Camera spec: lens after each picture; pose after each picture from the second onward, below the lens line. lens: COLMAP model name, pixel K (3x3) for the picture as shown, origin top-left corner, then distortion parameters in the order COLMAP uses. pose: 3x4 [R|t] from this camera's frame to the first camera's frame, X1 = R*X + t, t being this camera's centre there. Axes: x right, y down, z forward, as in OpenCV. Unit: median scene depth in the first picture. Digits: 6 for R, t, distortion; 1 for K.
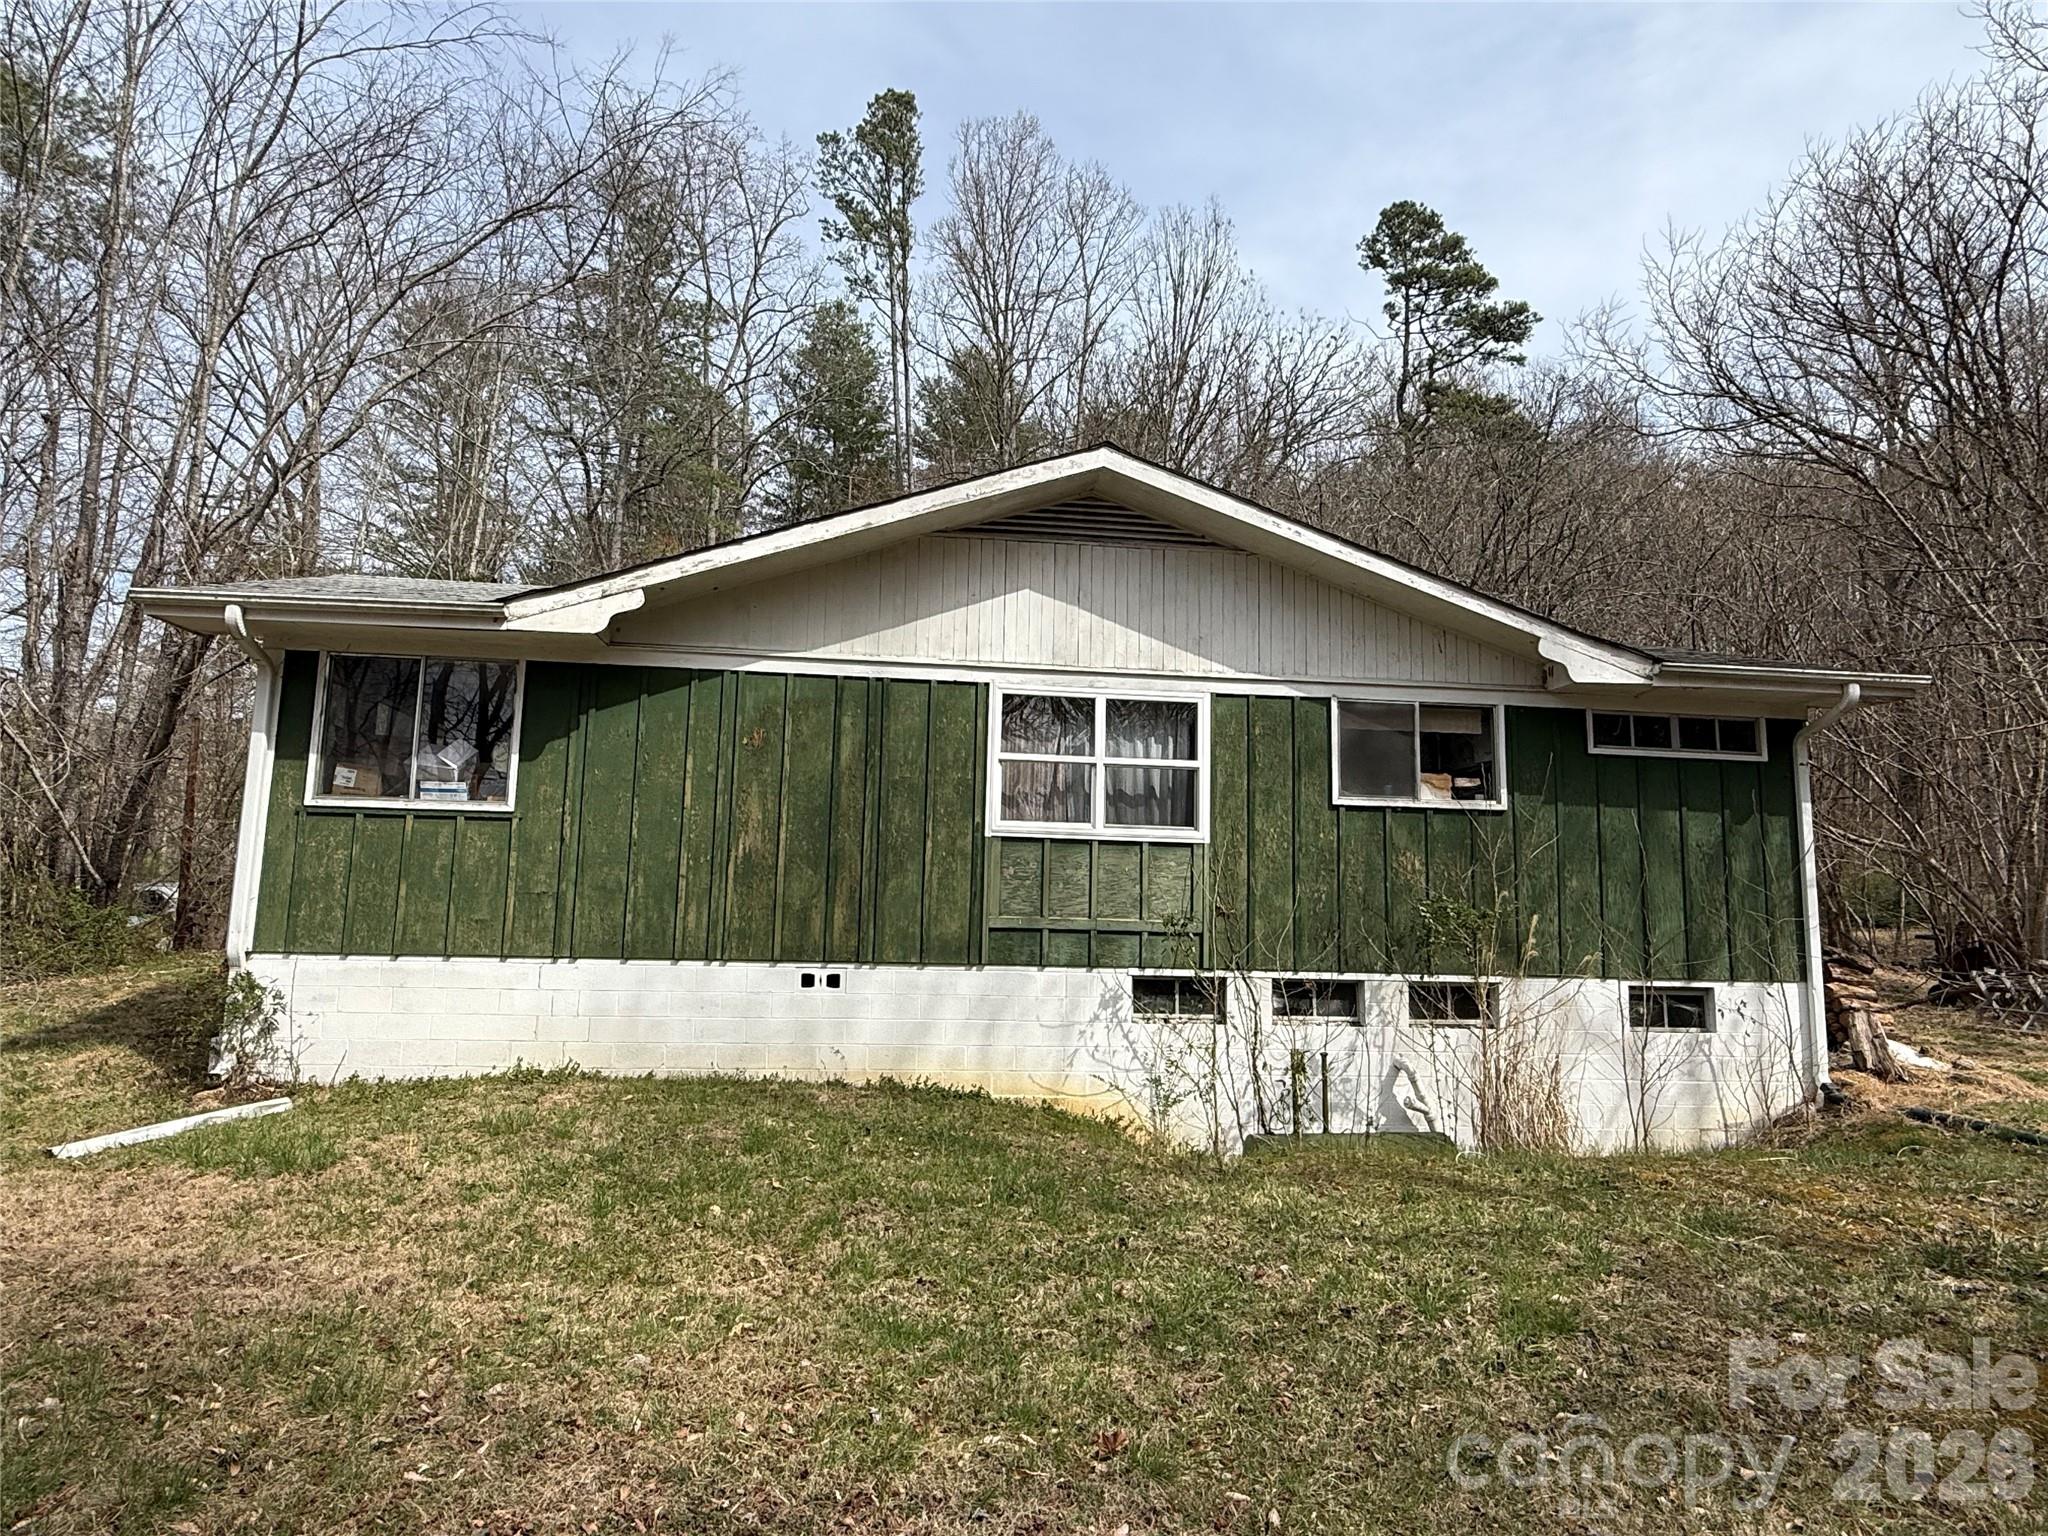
lens RADIAL K [[1199.1, 0, 1024.6], [0, 1199.1, 758.5], [0, 0, 1]] dist [-0.045956, -0.000016]
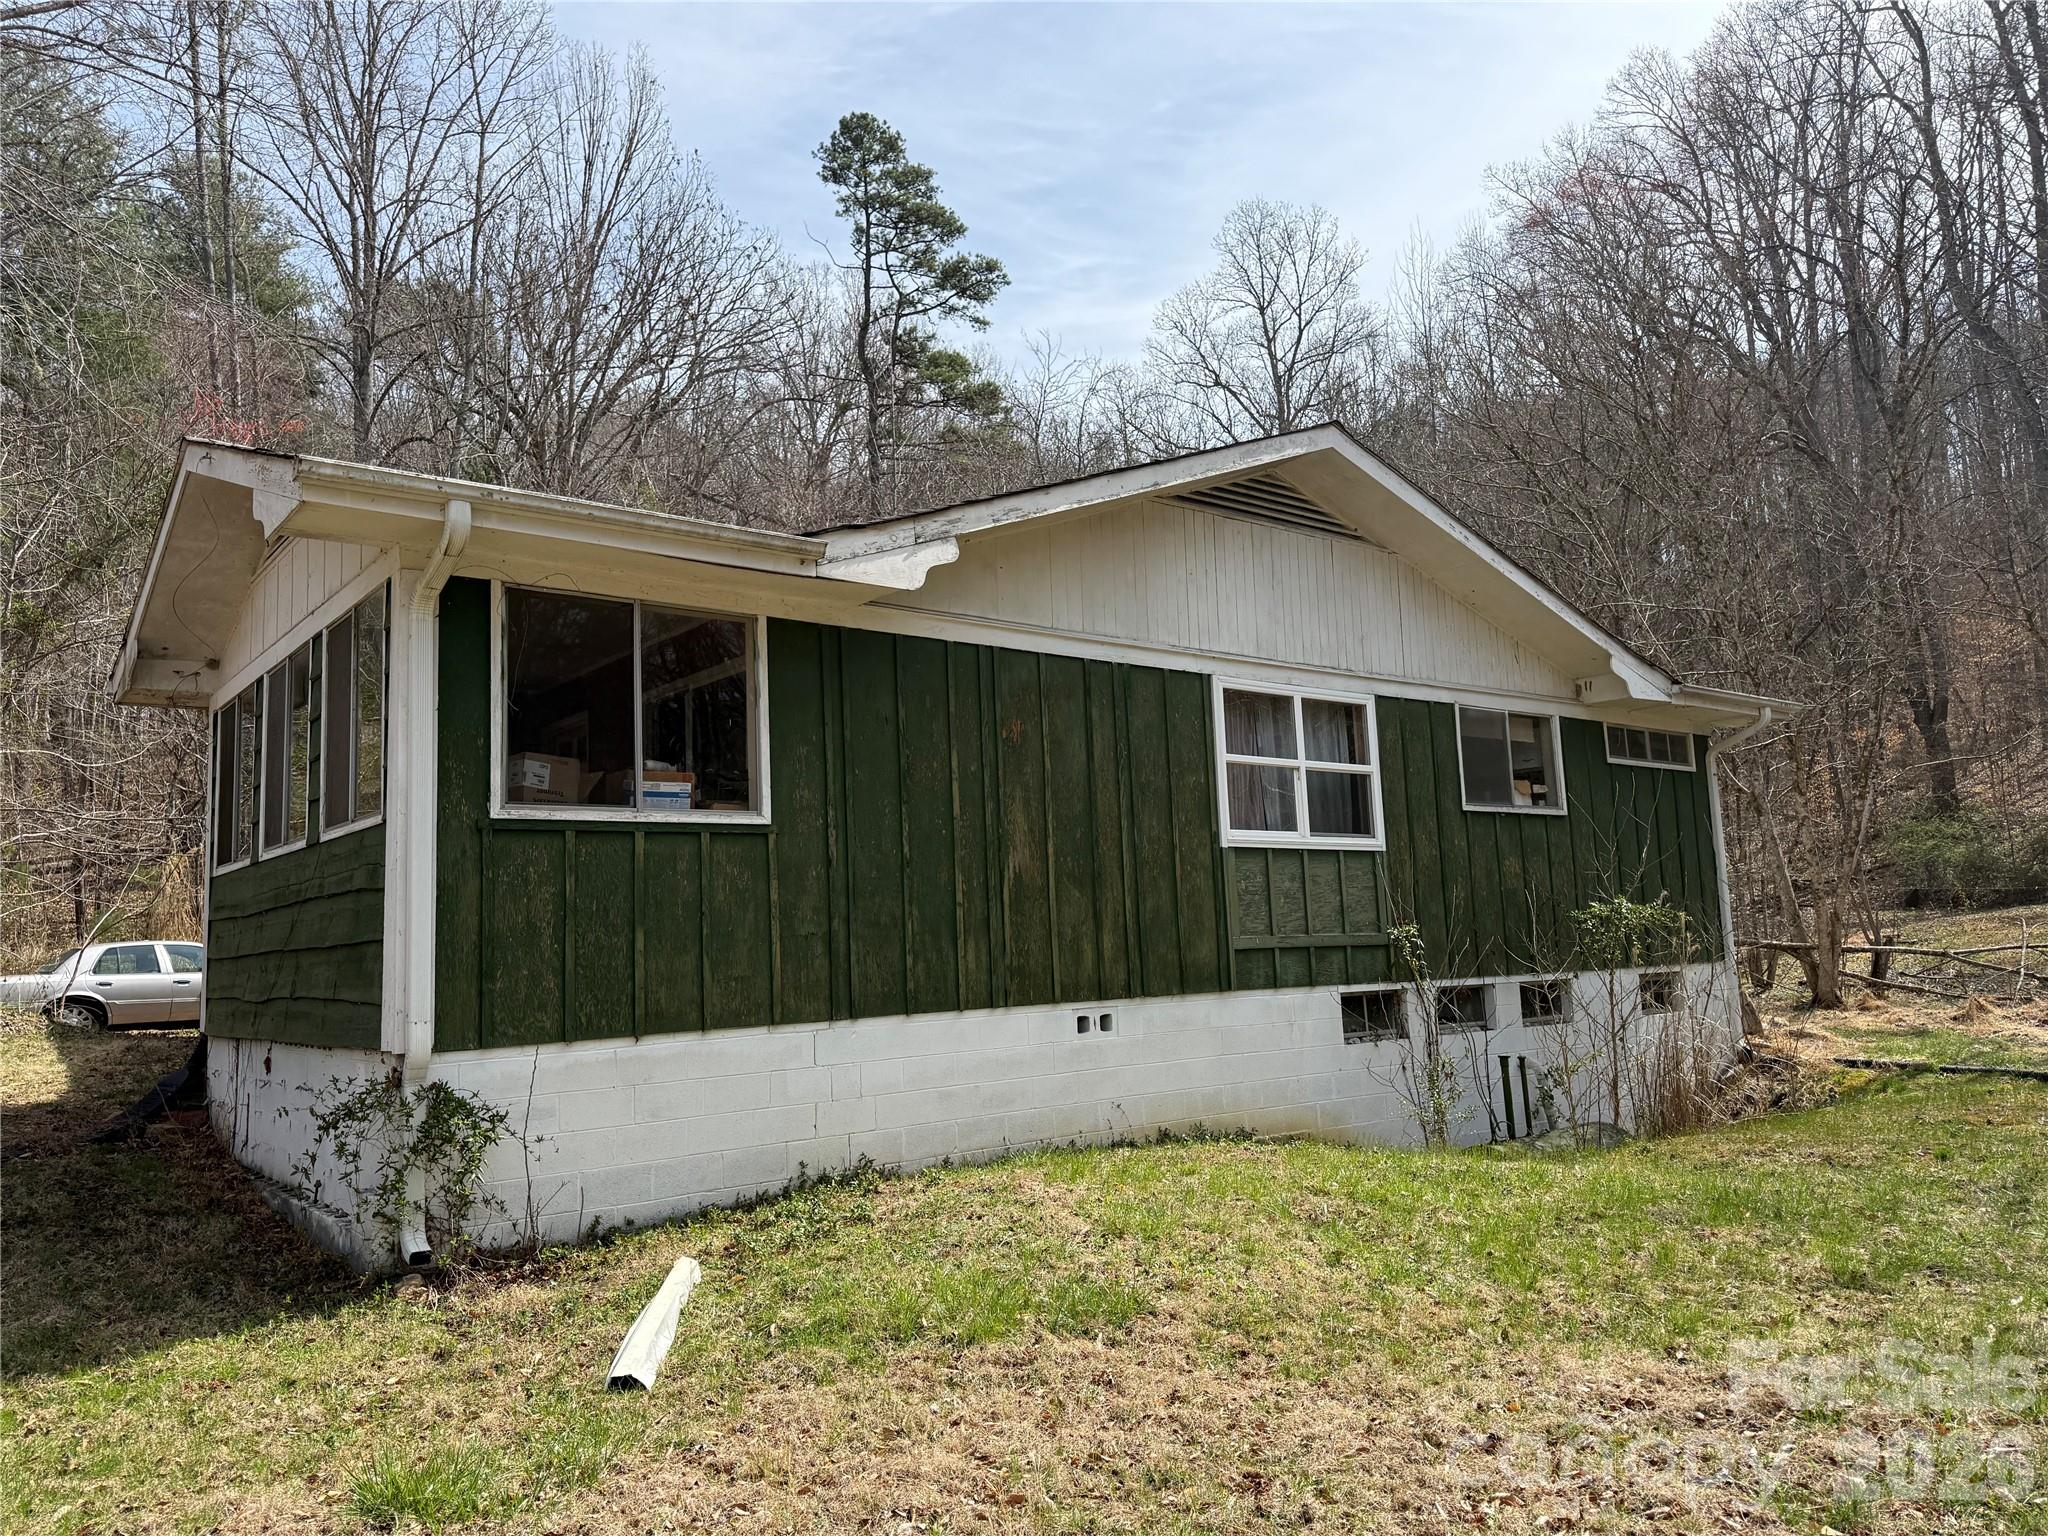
lens RADIAL K [[1453.8, 0, 1015.4], [0, 1453.8, 779.0], [0, 0, 1]] dist [0.003874, 0.000909]
pose [[0.858399, 0.007292, 0.512930, -0.717927], [-0.014489, 0.999845, 0.010033, 0.005237], [-0.512777, -0.016044, 0.858372, 0.150942]]
